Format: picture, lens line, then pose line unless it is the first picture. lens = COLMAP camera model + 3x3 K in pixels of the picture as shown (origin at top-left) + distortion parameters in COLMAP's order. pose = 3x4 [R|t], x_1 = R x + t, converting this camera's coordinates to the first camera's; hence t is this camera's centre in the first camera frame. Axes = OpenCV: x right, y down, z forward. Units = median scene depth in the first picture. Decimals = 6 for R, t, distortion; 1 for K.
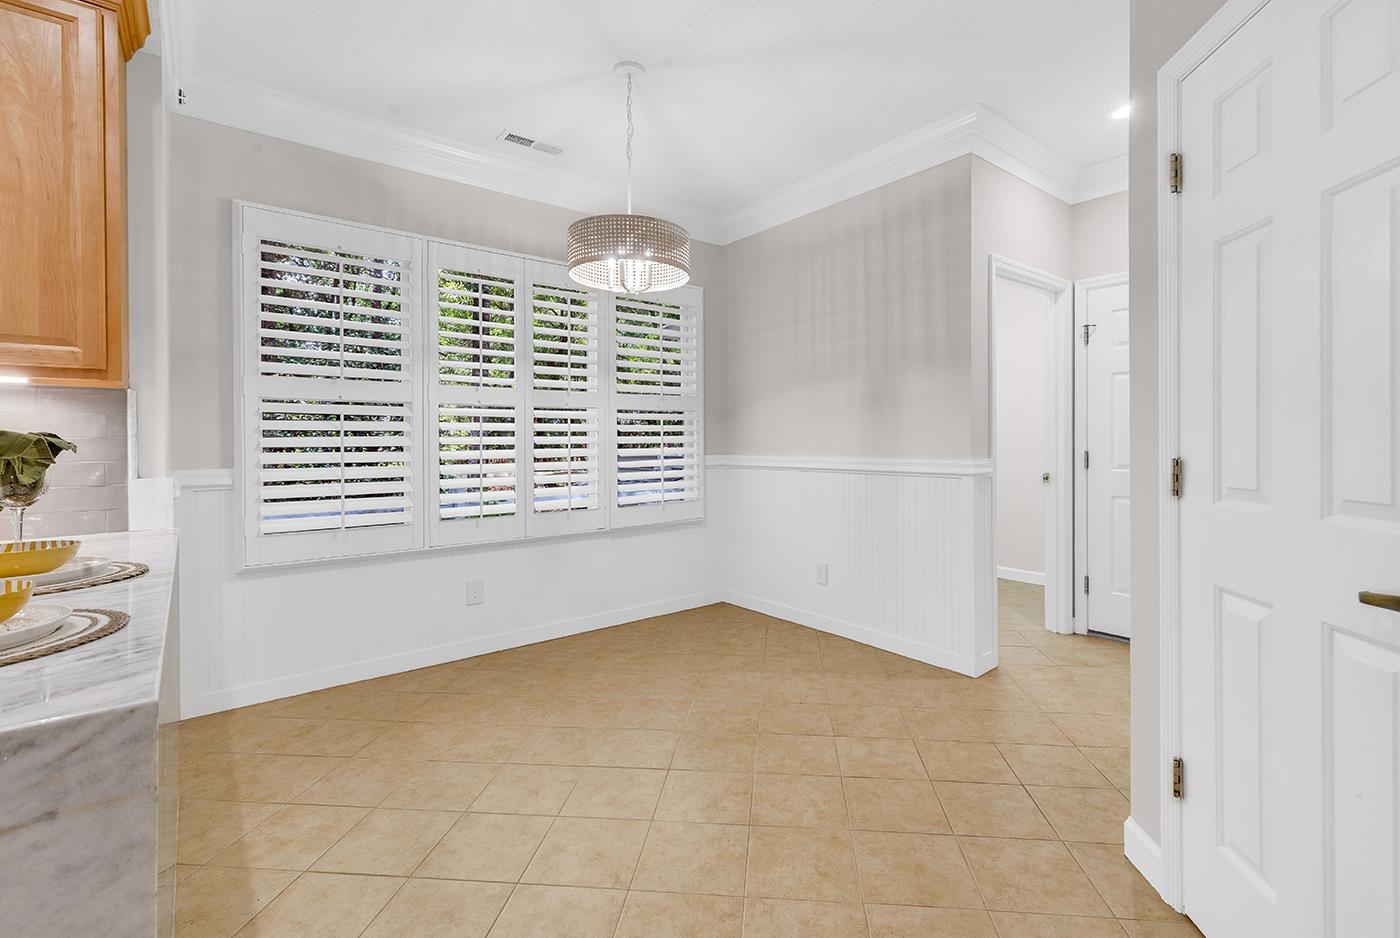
lens RADIAL K [[642.0, 0, 735.0], [0, 642.0, 433.5], [0, 0, 1]] dist [0.010607, -0.001631]
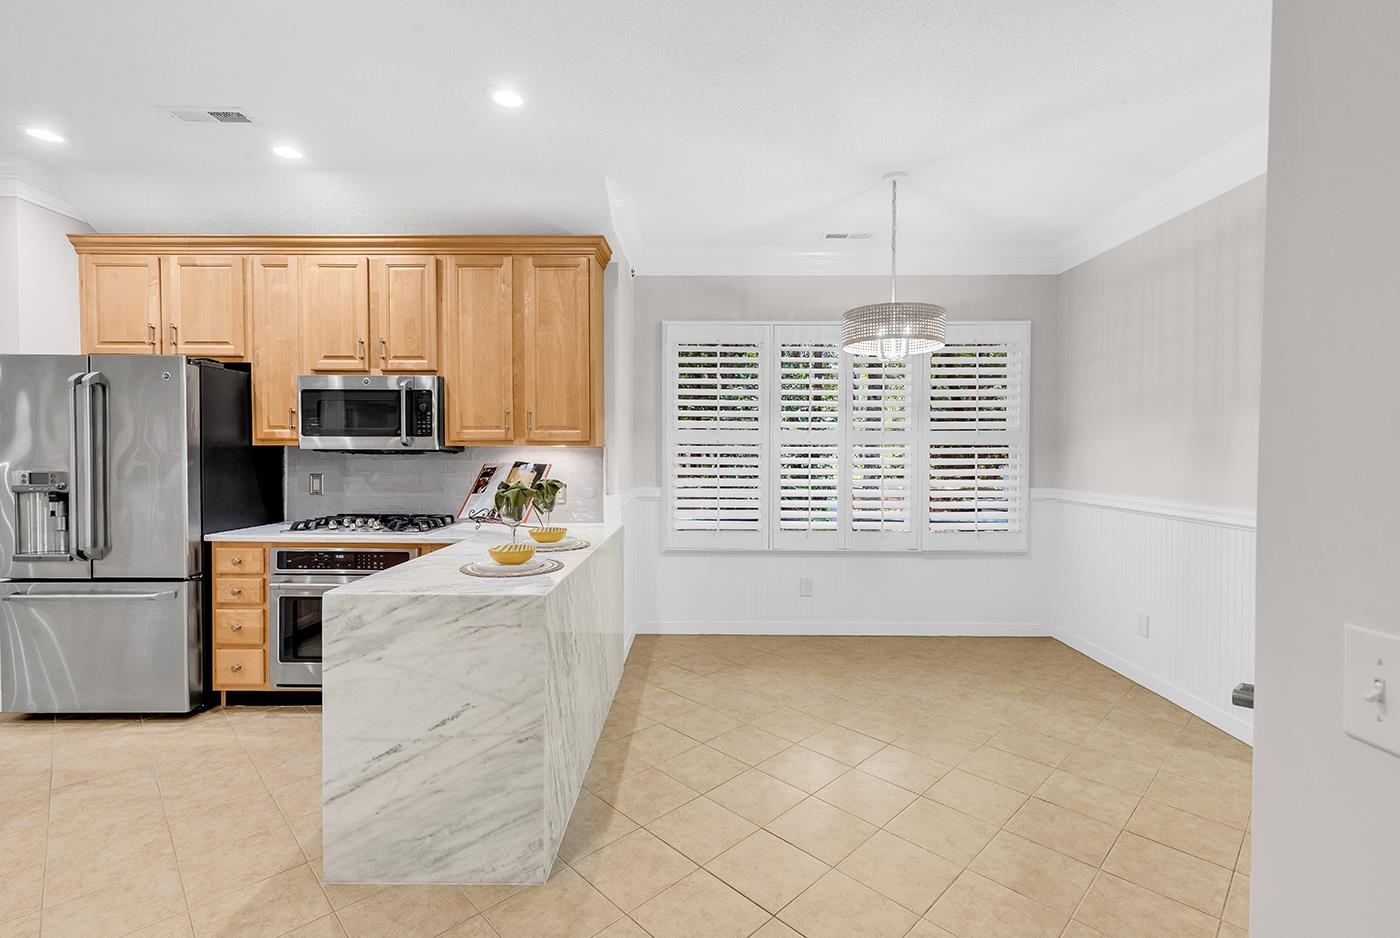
lens RADIAL K [[633.5, 0, 701.5], [0, 633.5, 449.2], [0, 0, 1]] dist [0.004985, -0.000267]
pose [[0.763634, 0.008734, -0.645590, 0.328631], [-0.002861, 0.999944, 0.010145, -0.058205], [0.645643, -0.005900, 0.763617, -0.154509]]
